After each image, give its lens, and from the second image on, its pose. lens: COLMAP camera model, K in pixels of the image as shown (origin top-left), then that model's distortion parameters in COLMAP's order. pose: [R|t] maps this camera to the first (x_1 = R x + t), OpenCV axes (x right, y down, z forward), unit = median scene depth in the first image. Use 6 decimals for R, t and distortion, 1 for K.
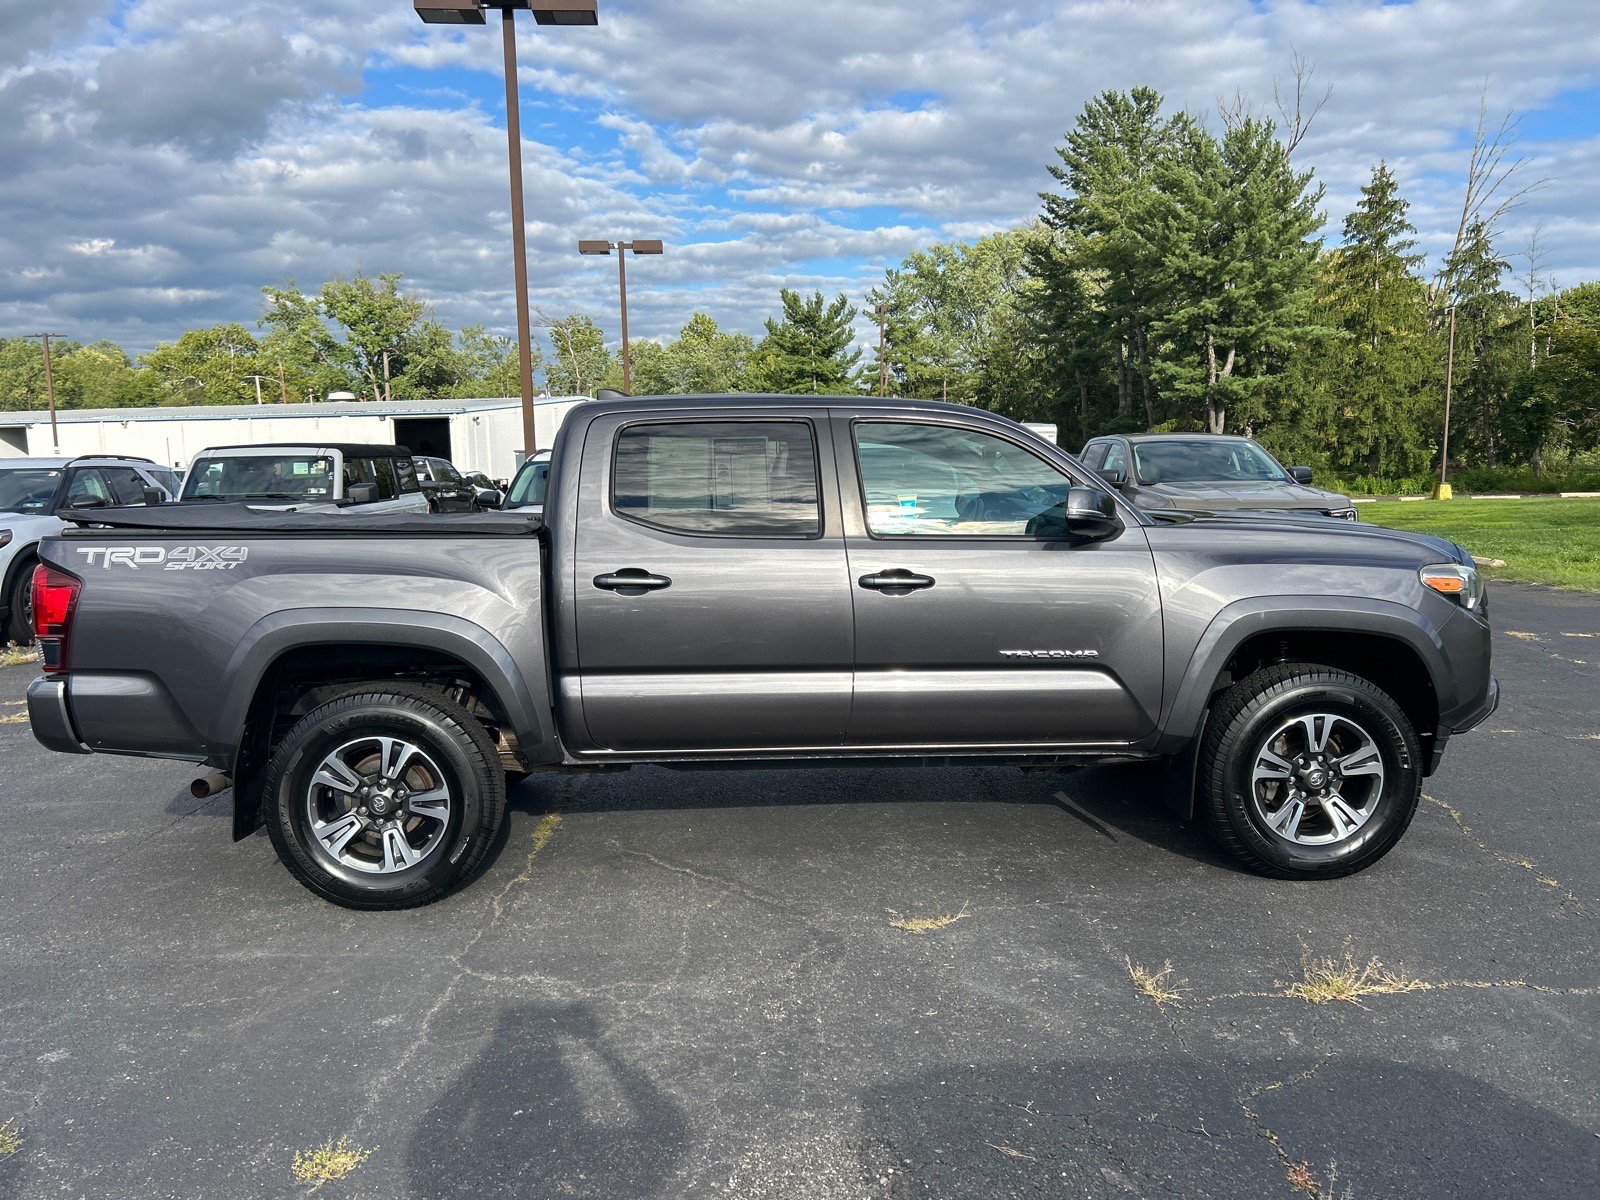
lens RADIAL K [[1243.8, 0, 800.0], [0, 1243.8, 600.0], [0, 0, 1]] dist [0.002973, -0.009264]
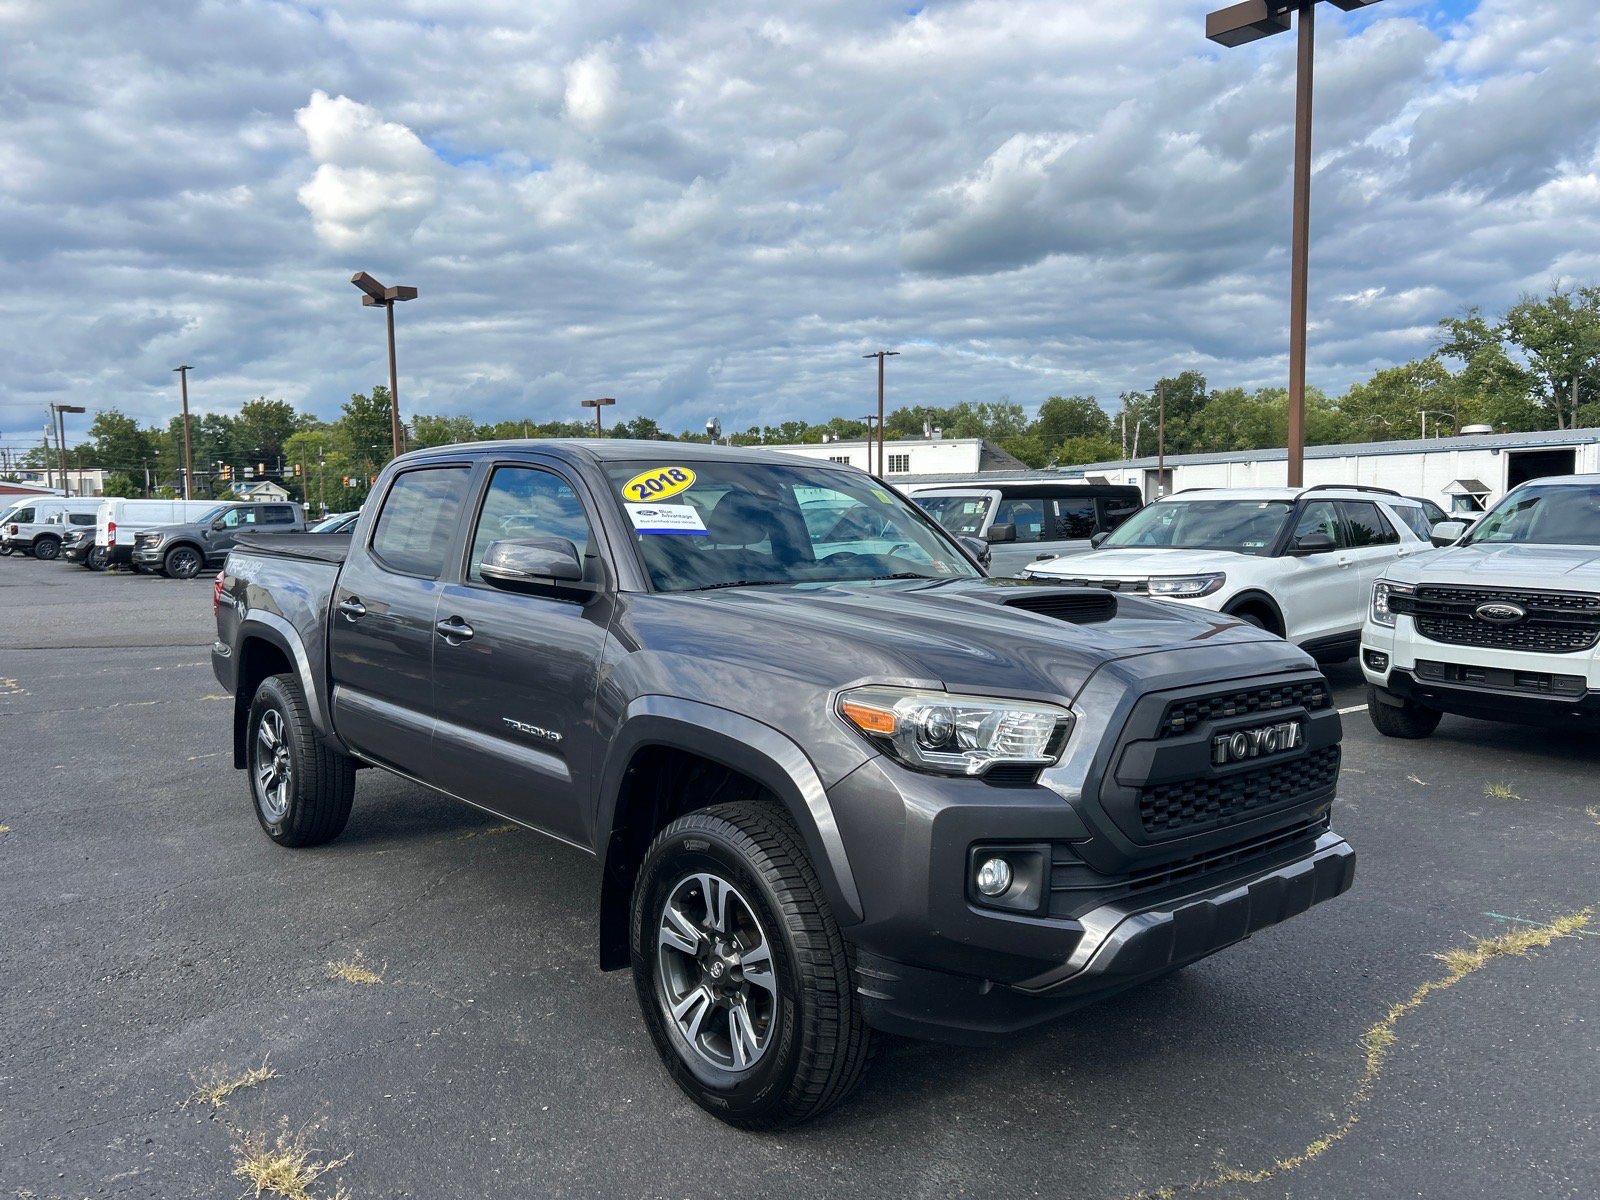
lens RADIAL K [[1243.8, 0, 800.0], [0, 1243.8, 600.0], [0, 0, 1]] dist [0.002973, -0.009264]
pose [[0.584179, 0.064428, -0.809063, 0.398288], [-0.088652, 0.995945, 0.015300, -0.029756], [0.806768, 0.062787, 0.587522, 0.252148]]
